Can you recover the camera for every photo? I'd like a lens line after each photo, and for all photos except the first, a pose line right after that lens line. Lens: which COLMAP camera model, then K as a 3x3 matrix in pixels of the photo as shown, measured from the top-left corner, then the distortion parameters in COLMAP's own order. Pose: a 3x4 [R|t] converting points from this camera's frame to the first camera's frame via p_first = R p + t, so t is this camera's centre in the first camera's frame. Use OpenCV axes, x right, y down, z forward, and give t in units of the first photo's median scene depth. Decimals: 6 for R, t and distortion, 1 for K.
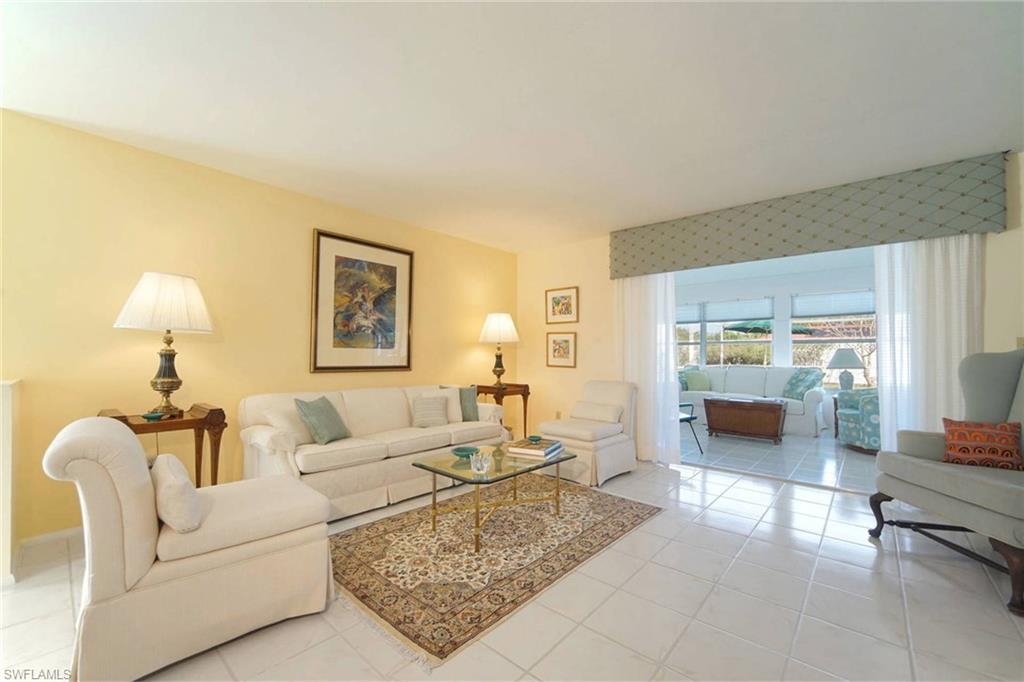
lens RADIAL K [[408.9, 0, 502.3], [0, 408.9, 345.8], [0, 0, 1]] dist [-0.000722, -0.000053]
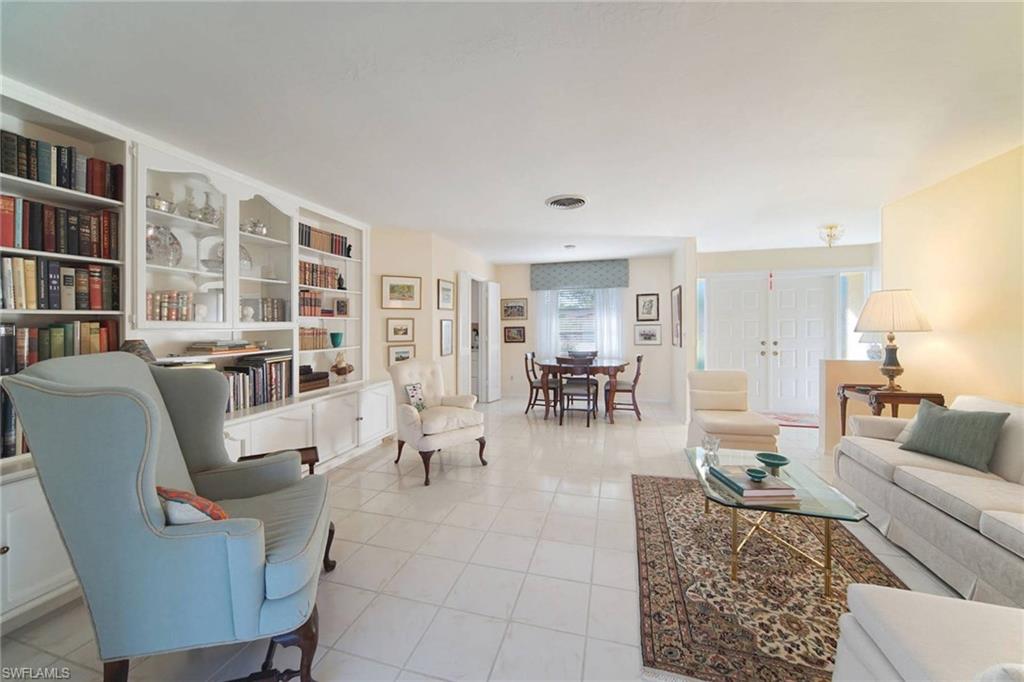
lens RADIAL K [[383.0, 0, 513.6], [0, 383.0, 332.3], [0, 0, 1]] dist [-0.000996, -0.000042]
pose [[-0.889448, 0.004305, -0.457016, 0.846675], [0.015332, 0.999674, -0.020424, -0.025838], [0.456779, -0.025173, -0.889224, 1.522407]]
